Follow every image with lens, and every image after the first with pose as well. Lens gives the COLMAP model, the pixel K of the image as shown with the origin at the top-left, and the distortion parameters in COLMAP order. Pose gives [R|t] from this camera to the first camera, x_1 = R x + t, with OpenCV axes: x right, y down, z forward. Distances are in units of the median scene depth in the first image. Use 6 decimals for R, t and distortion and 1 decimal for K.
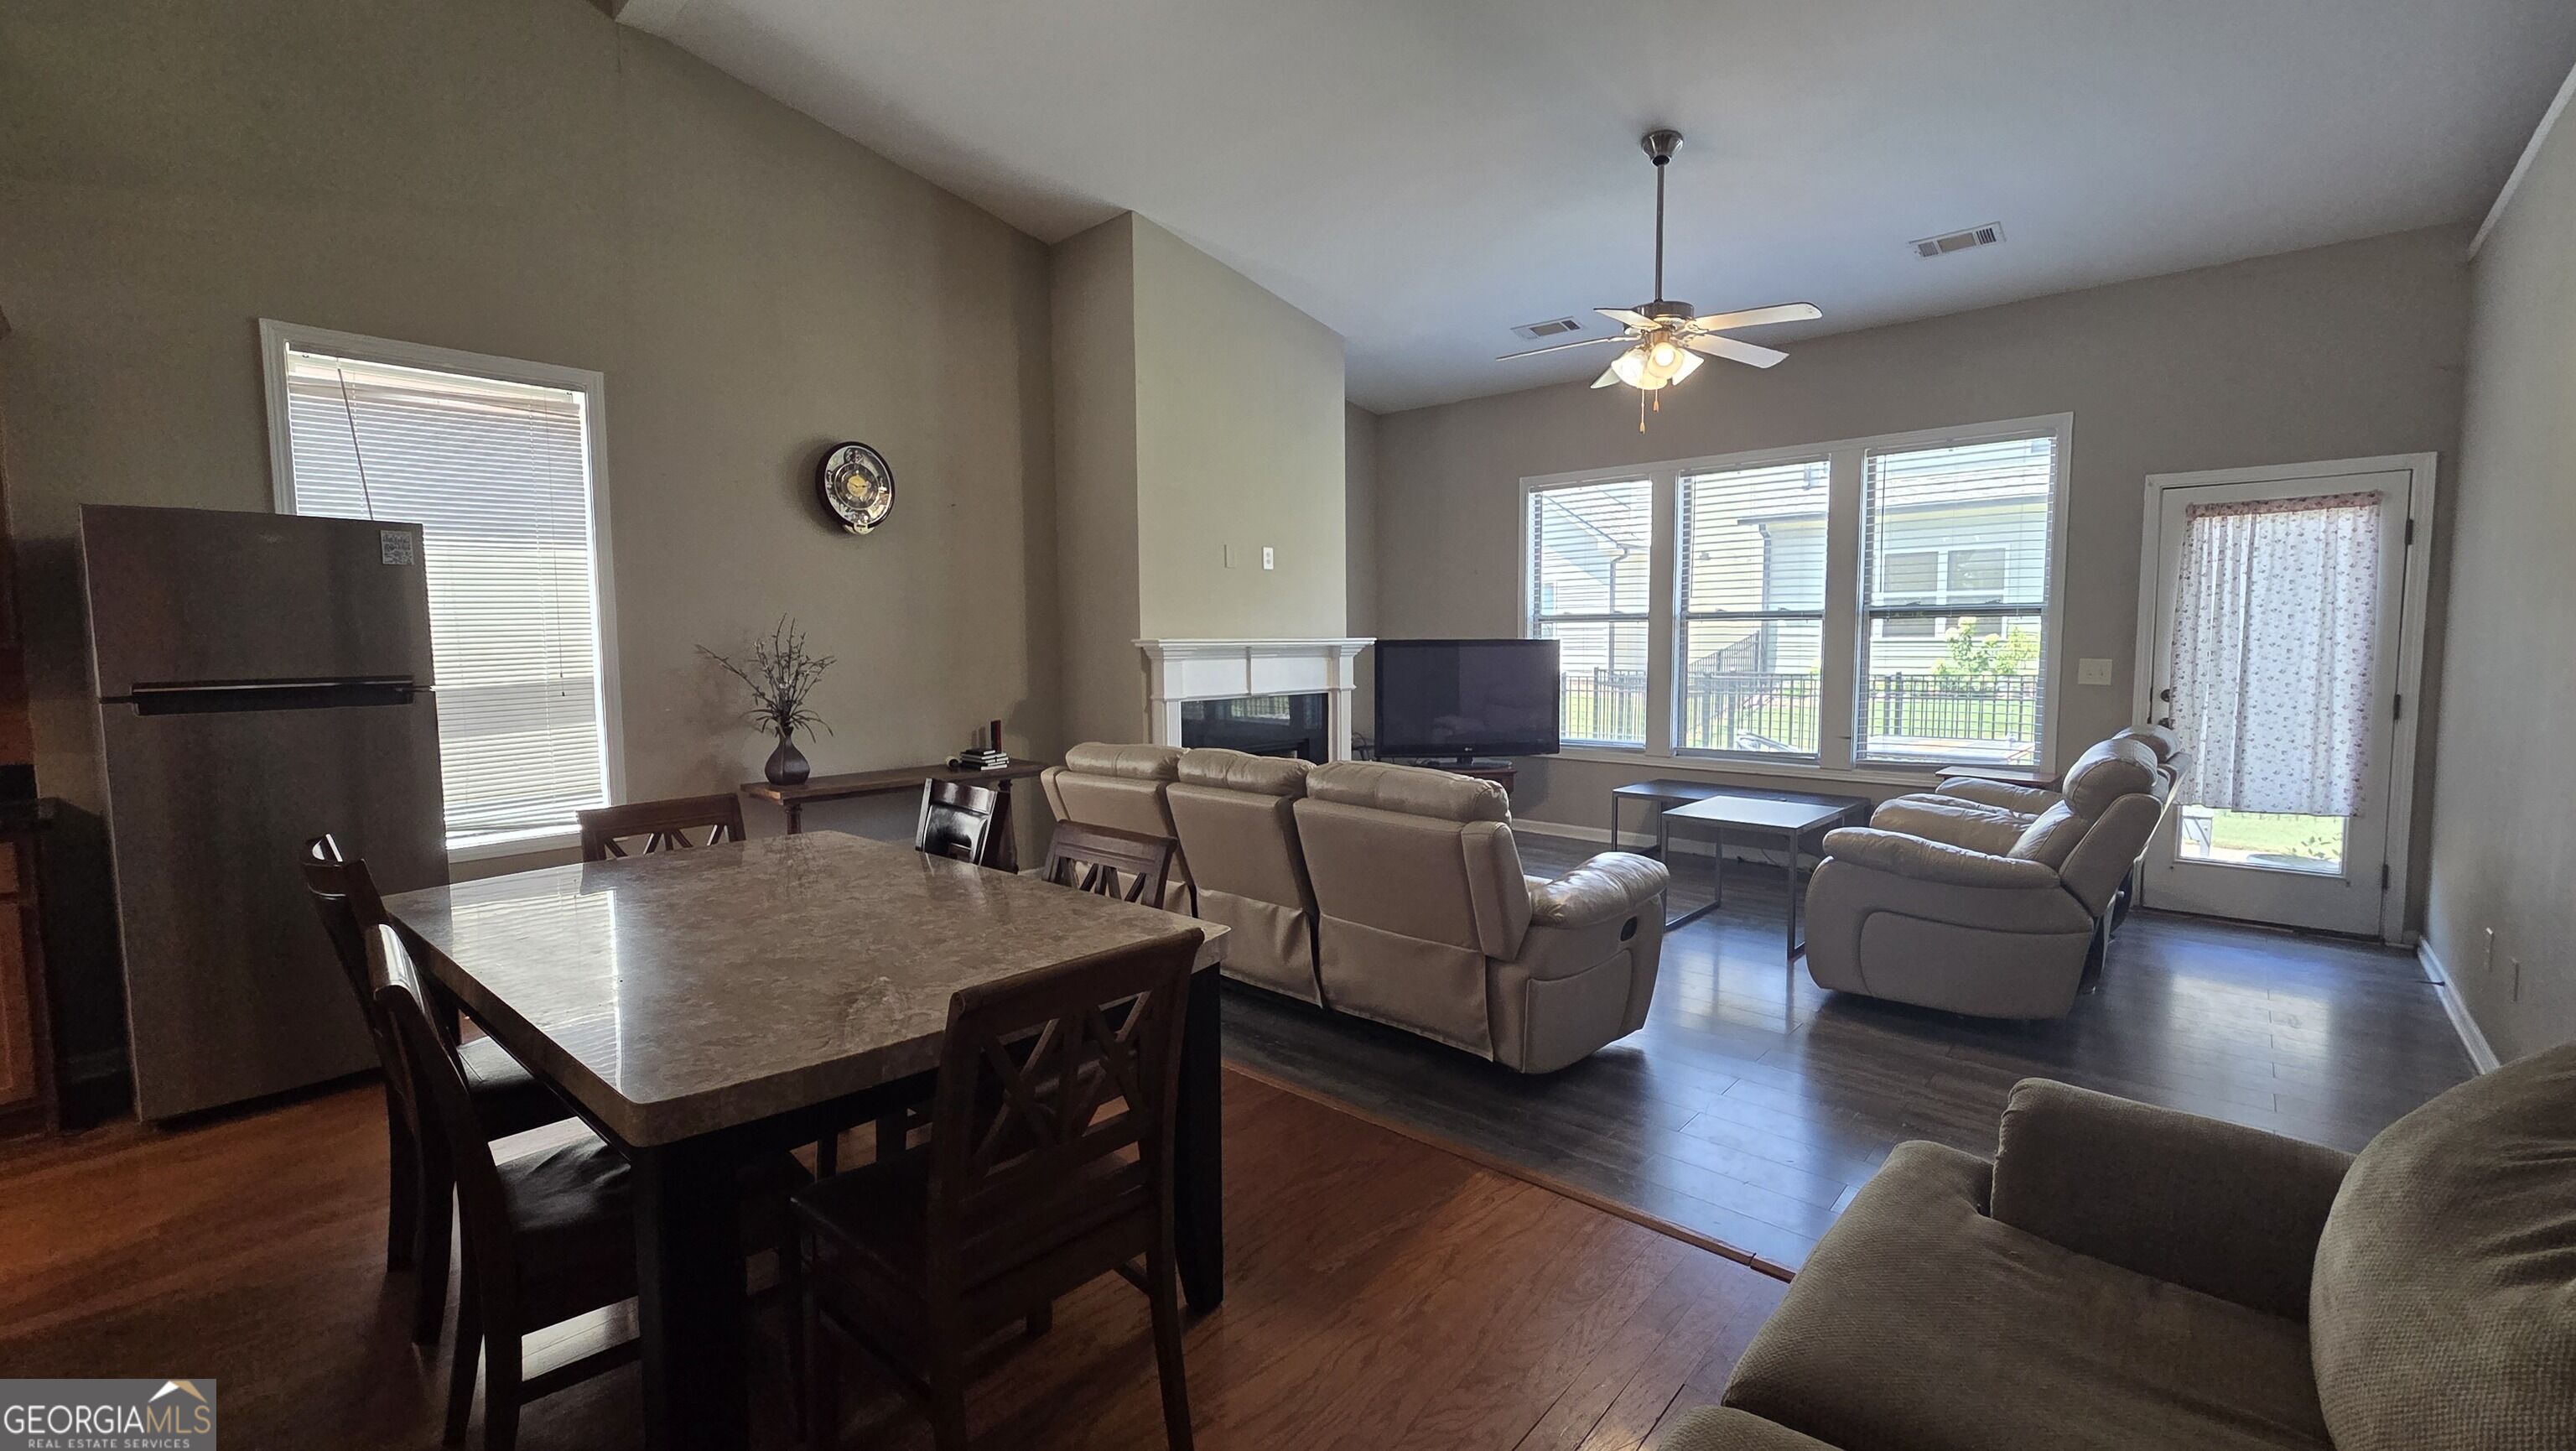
lens RADIAL K [[1051.7, 0, 1274.5], [0, 1051.7, 722.6], [0, 0, 1]] dist [-0.000223, -0.000045]
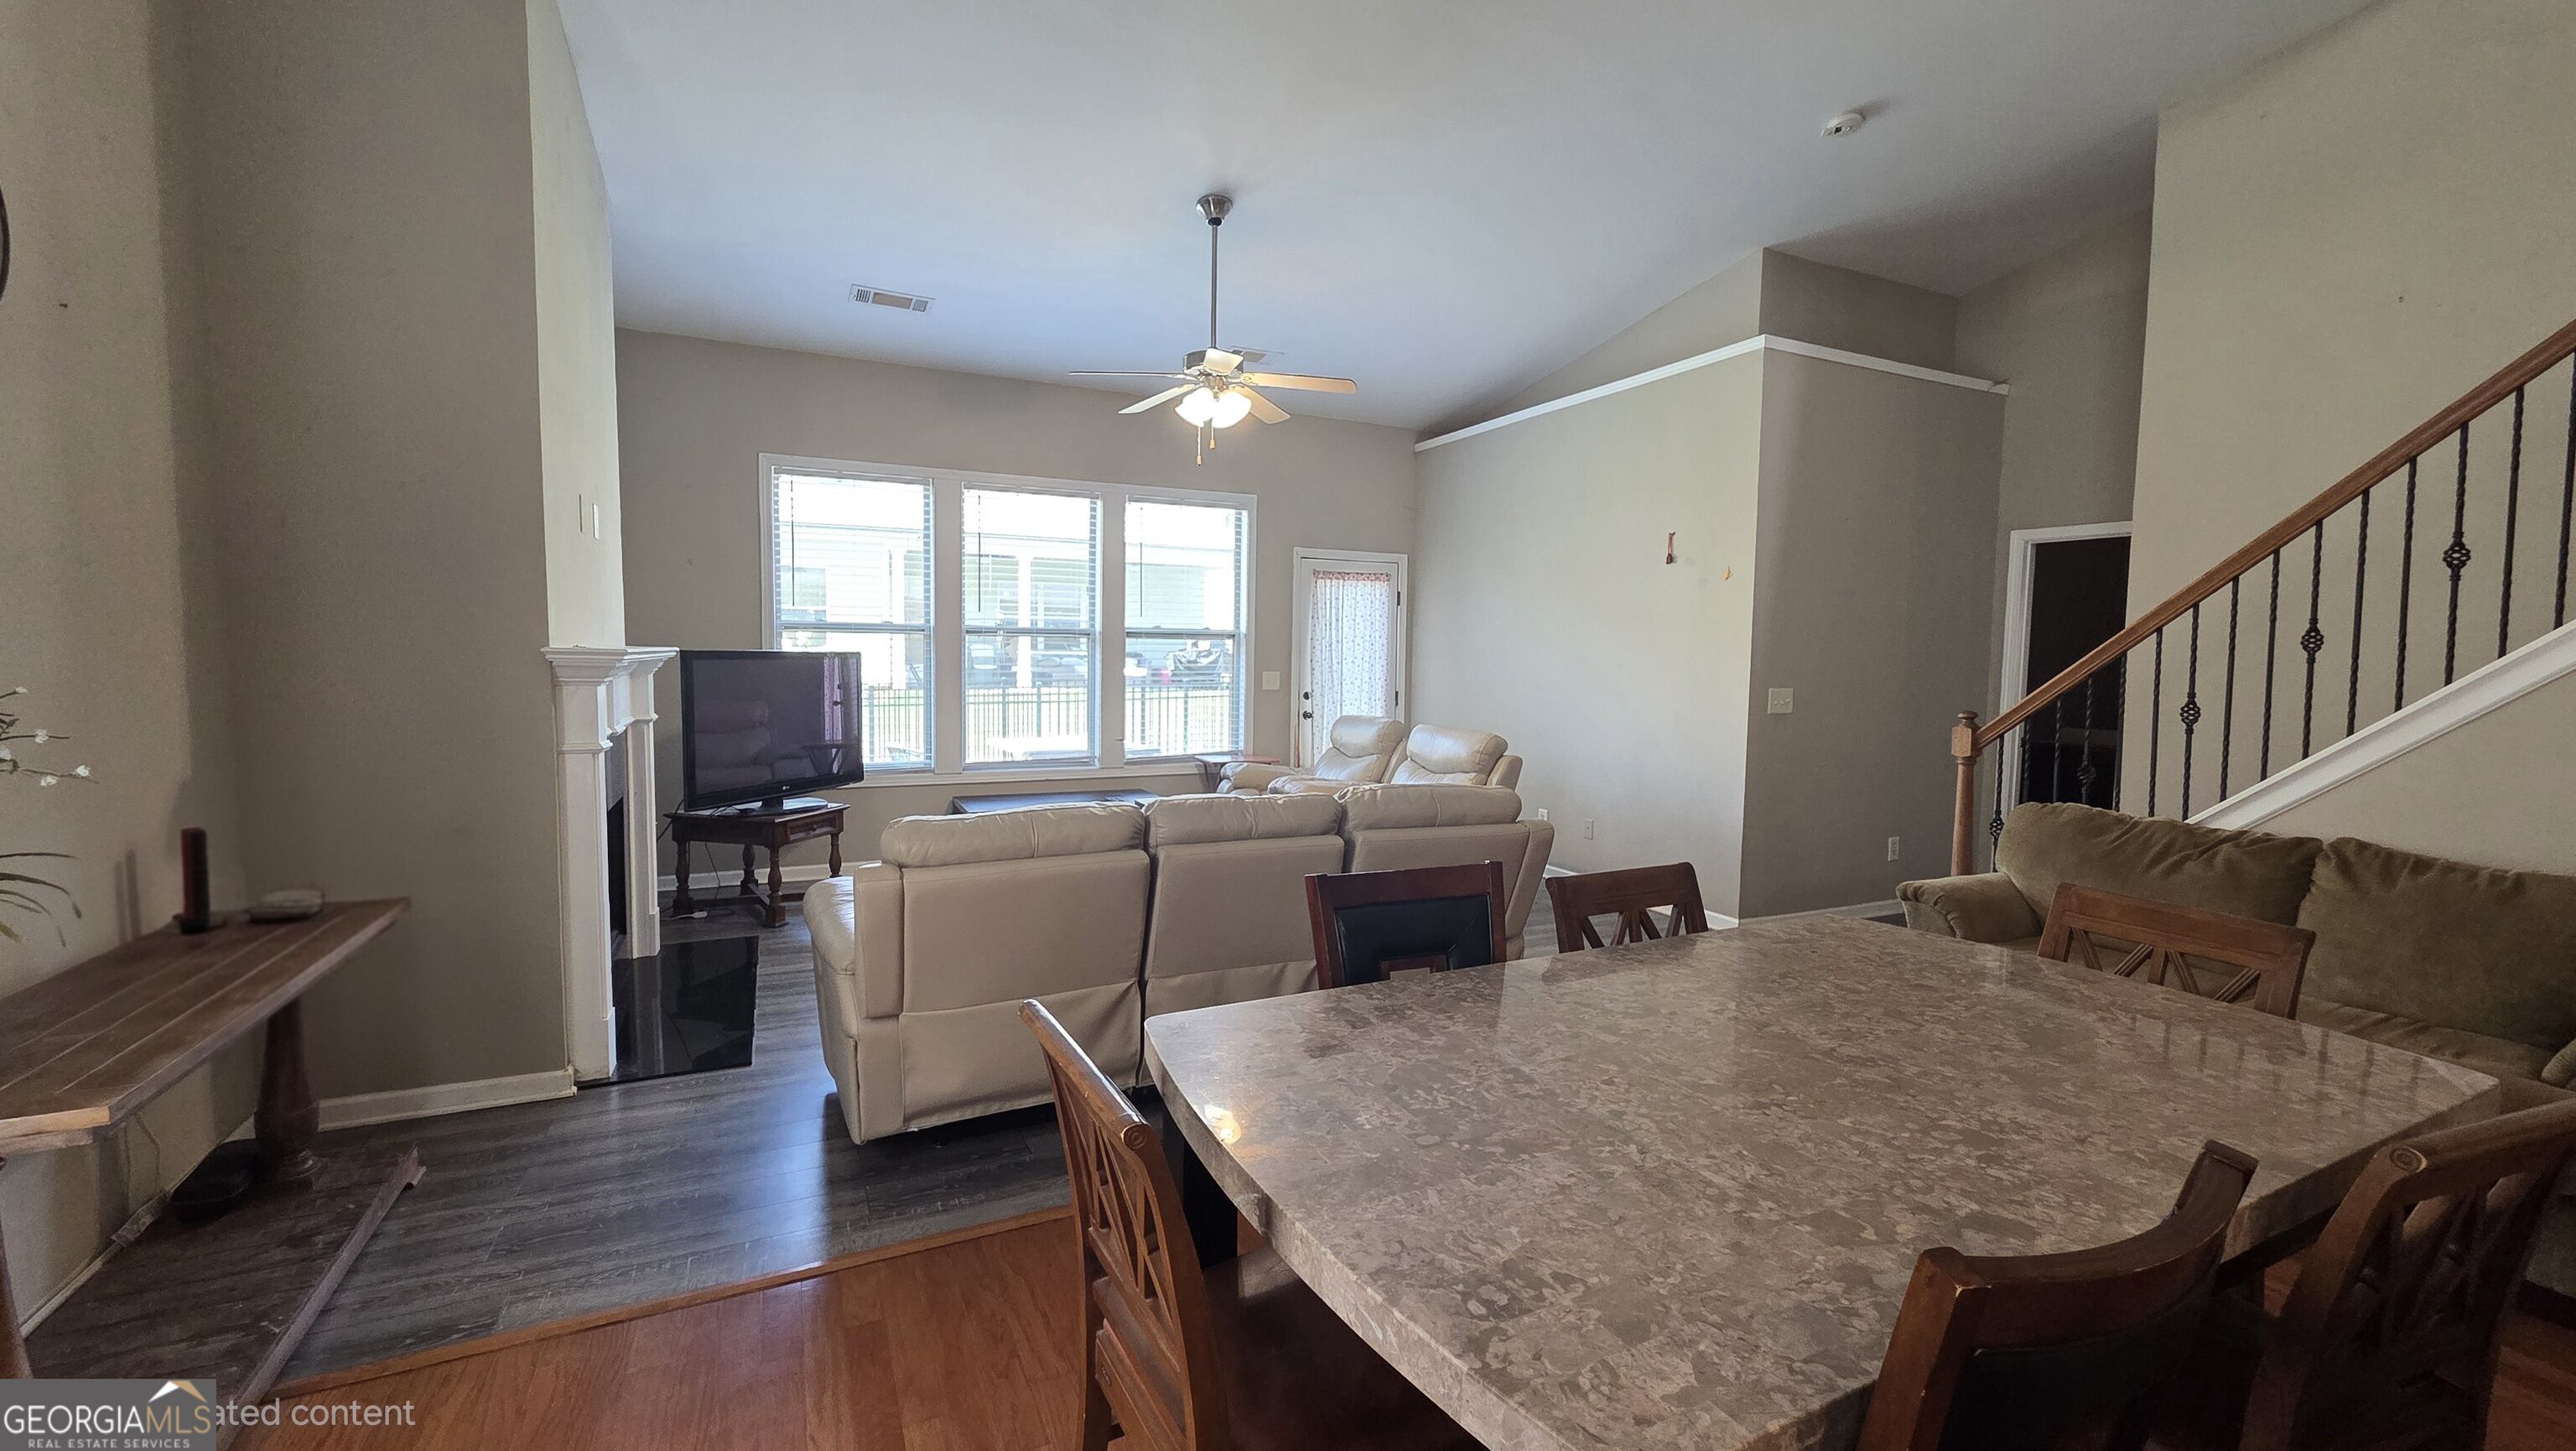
lens RADIAL K [[1051.7, 0, 1274.5], [0, 1051.7, 722.6], [0, 0, 1]] dist [-0.000223, -0.000045]
pose [[0.397110, -0.050208, 0.916397, -0.565068], [0.058321, 0.997865, 0.029399, -0.035445], [-0.915916, 0.041771, 0.399190, 0.463286]]
